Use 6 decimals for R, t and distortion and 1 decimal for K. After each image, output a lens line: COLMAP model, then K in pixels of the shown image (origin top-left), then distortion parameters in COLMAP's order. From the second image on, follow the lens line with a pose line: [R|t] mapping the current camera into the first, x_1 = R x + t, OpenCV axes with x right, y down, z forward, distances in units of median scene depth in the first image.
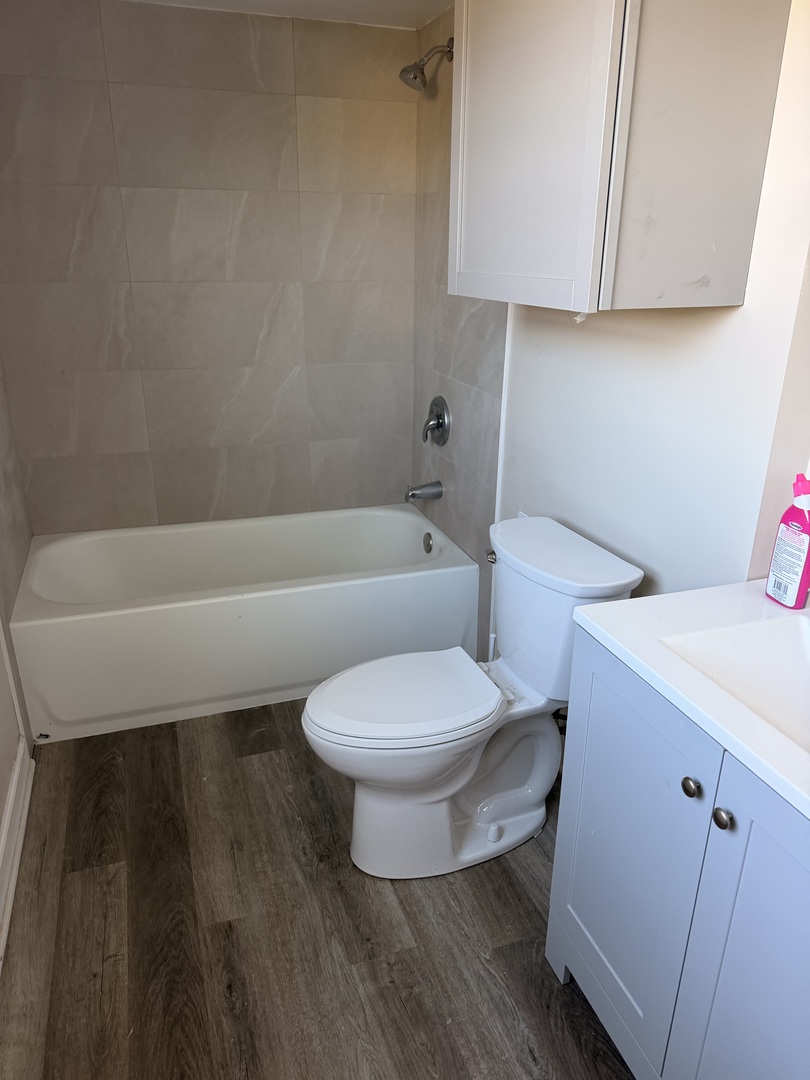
lens RADIAL K [[766.4, 0, 392.4], [0, 766.4, 547.3], [0, 0, 1]] dist [0.072790, -0.083991]
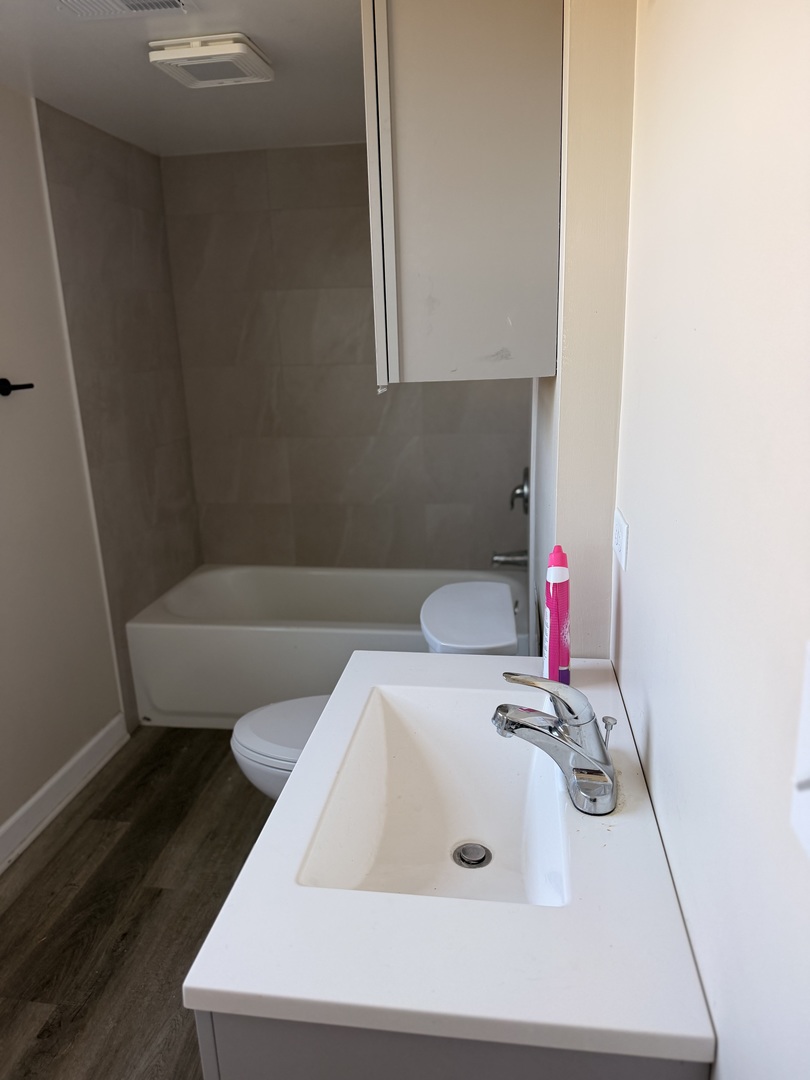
lens RADIAL K [[766.4, 0, 382.4], [0, 766.4, 549.1], [0, 0, 1]] dist [0.072790, -0.083991]
pose [[0.884386, 0.090137, -0.457971, 0.559863], [-0.132756, 0.989229, -0.061665, -0.002095], [0.447480, 0.115334, 0.886826, 0.039483]]
